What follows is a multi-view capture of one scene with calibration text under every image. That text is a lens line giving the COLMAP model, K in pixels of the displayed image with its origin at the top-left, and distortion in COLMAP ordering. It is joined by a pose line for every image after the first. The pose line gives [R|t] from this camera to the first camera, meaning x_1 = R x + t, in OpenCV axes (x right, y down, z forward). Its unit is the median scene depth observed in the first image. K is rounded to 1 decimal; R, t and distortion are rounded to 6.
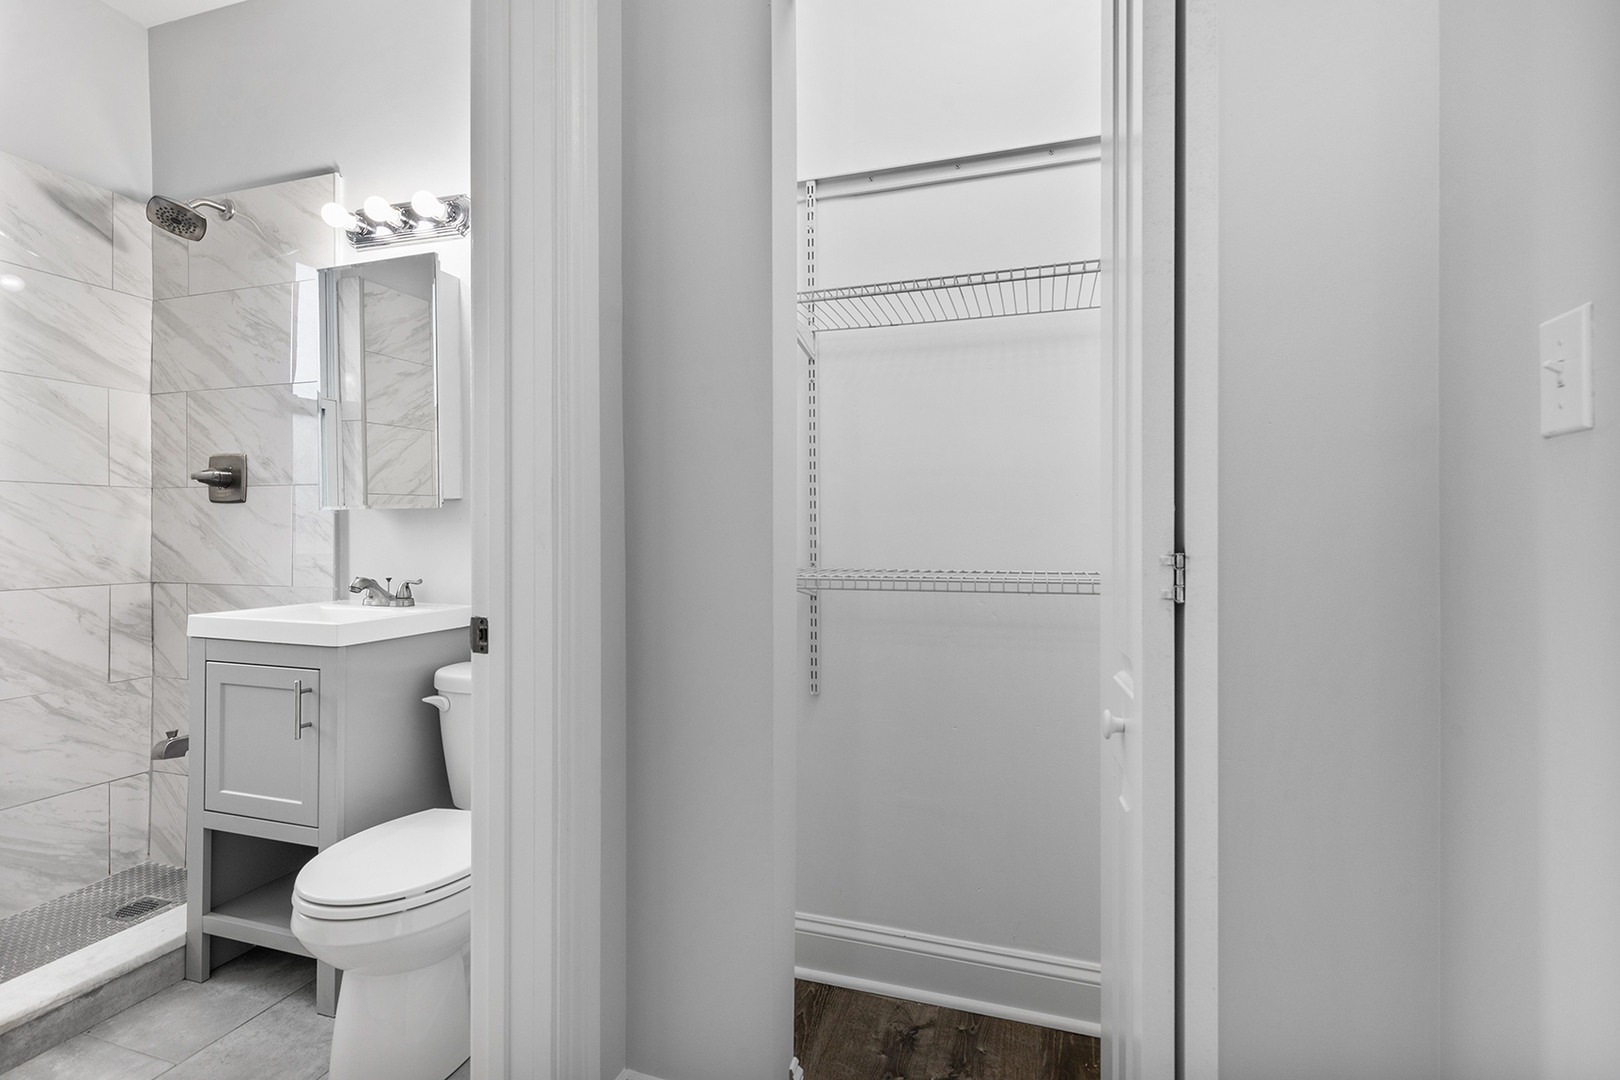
lens RADIAL K [[740.7, 0, 810.0], [0, 740.7, 540.0], [0, 0, 1]] dist [0.011562, 0.000032]
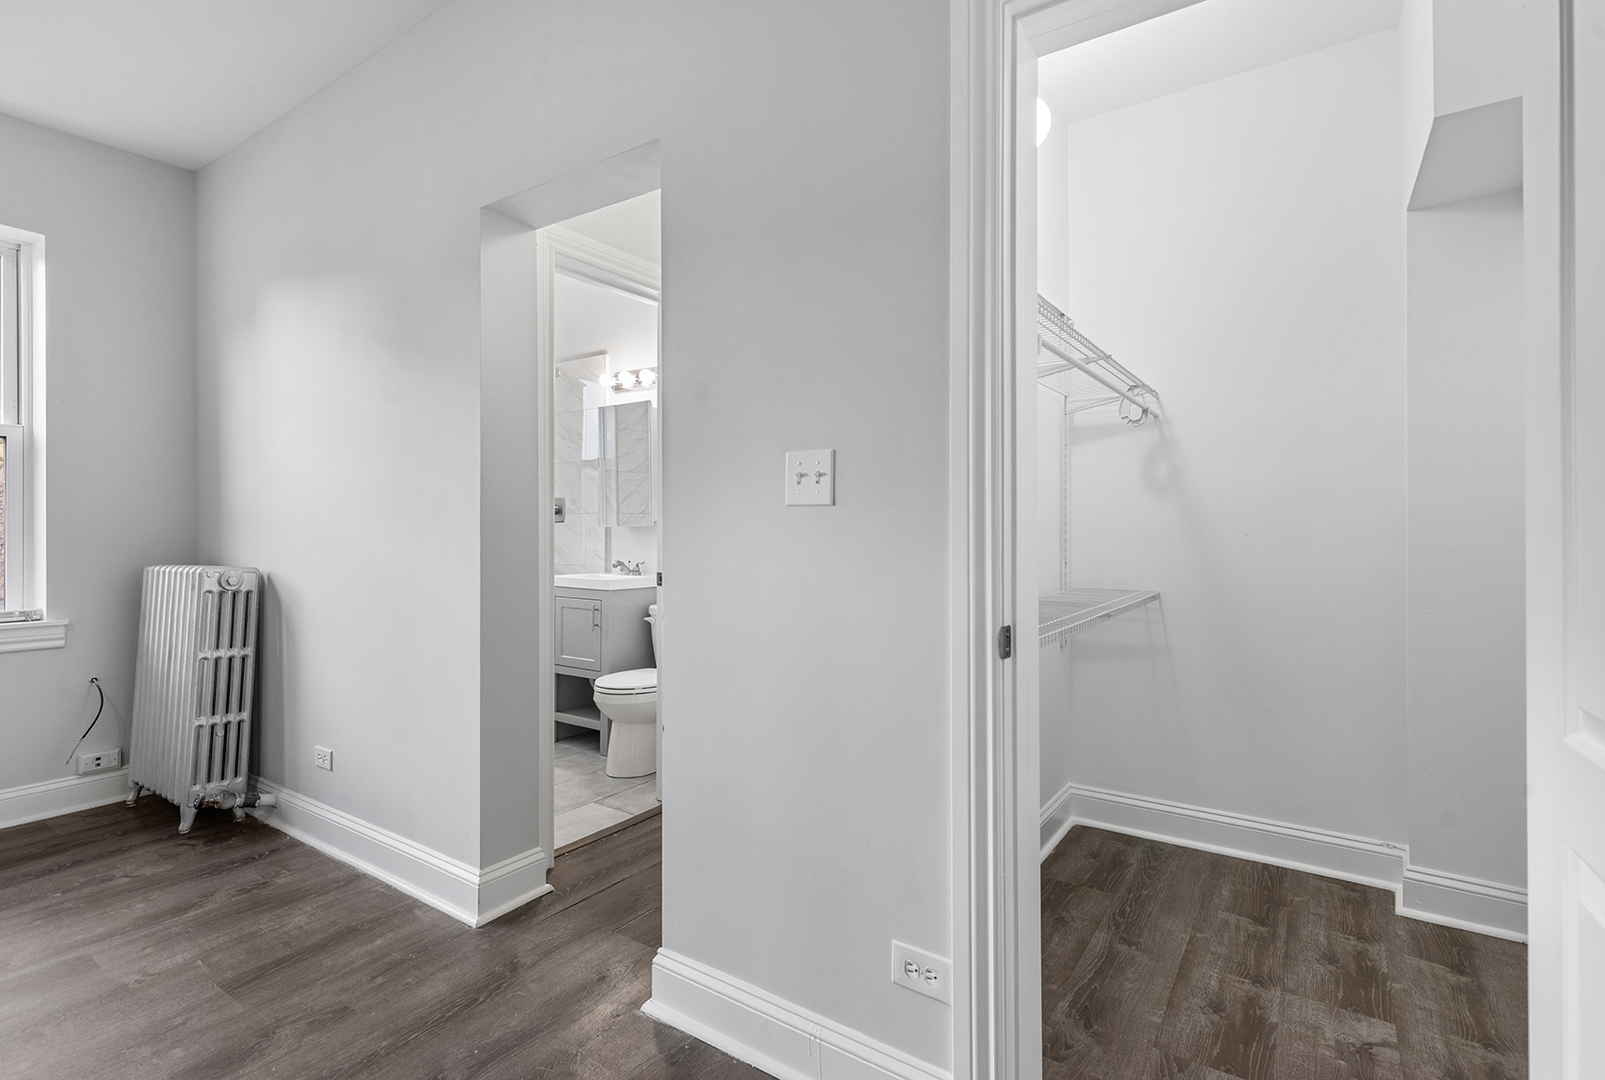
lens RADIAL K [[760.1, 0, 802.5], [0, 760.1, 540.0], [0, 0, 1]] dist [0.035661, -0.000083]
pose [[0.956917, 0.000761, -0.290361, 0.492217], [-0.001242, 0.999998, -0.001470, -0.003223], [0.290360, 0.001768, 0.956916, -0.857339]]
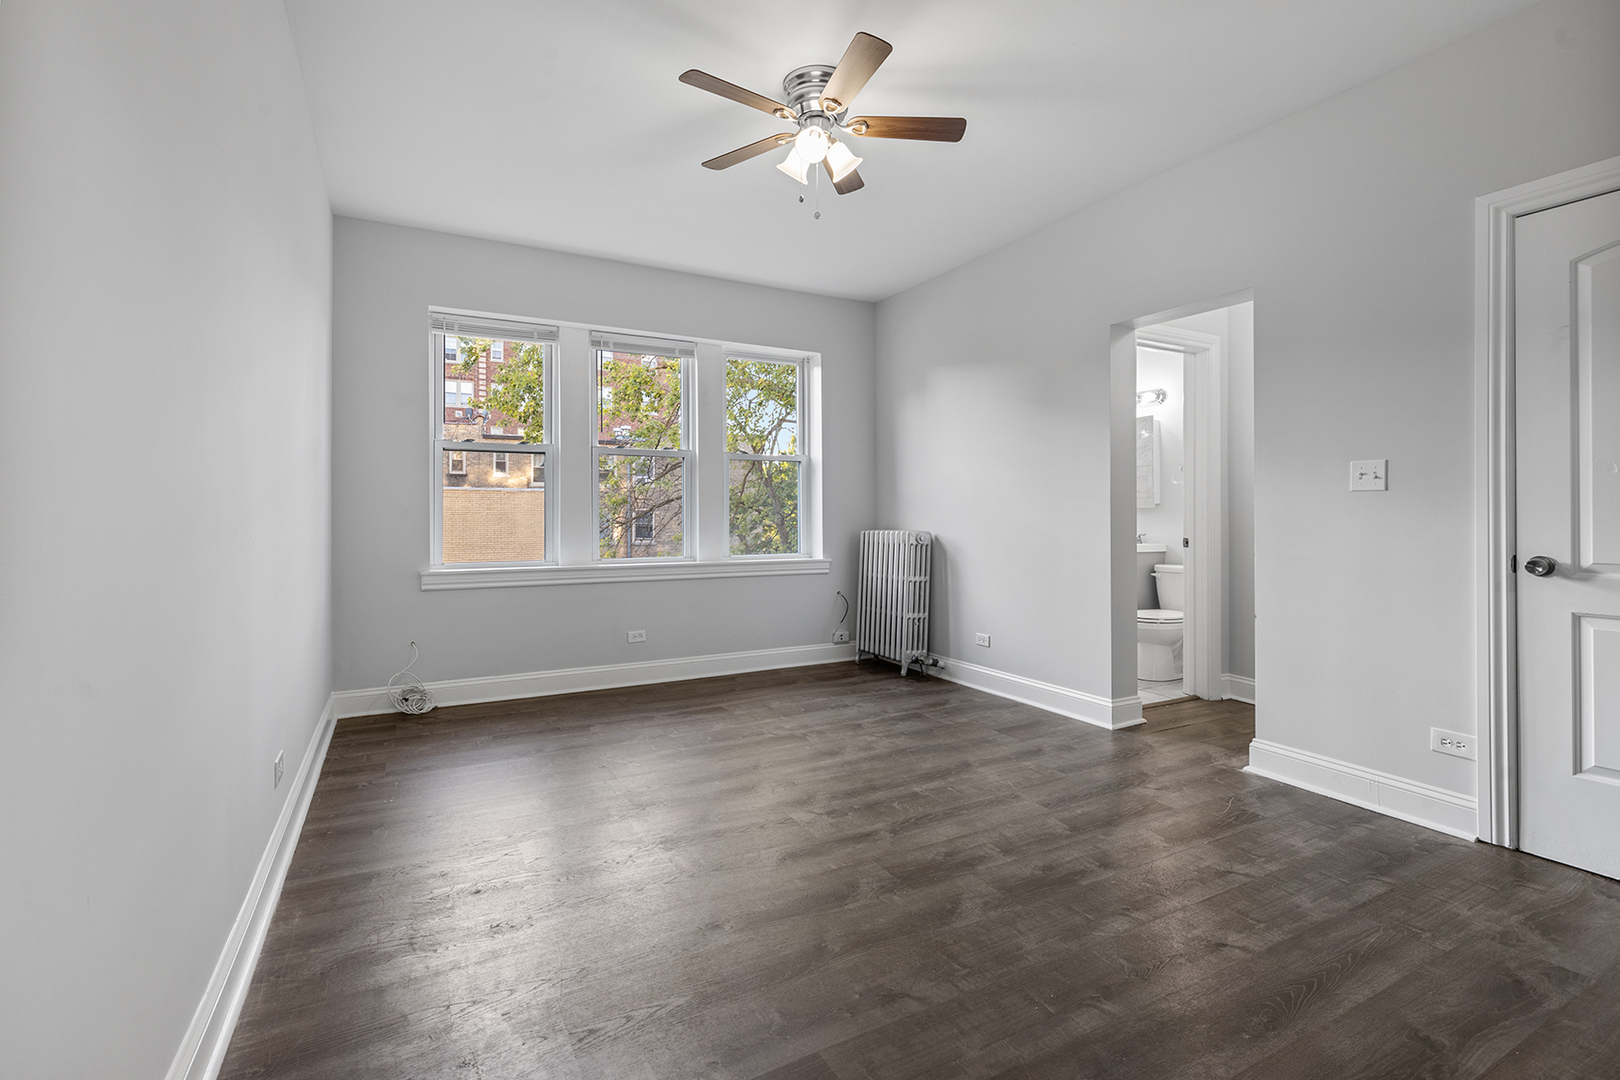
lens RADIAL K [[740.6, 0, 806.5], [0, 740.6, 518.5], [0, 0, 1]] dist [0.001313, -0.000092]
pose [[0.722406, 0.000215, -0.691469, 0.467139], [-0.006855, 0.999953, -0.006851, 0.028404], [0.691435, 0.009689, 0.722373, -1.857098]]
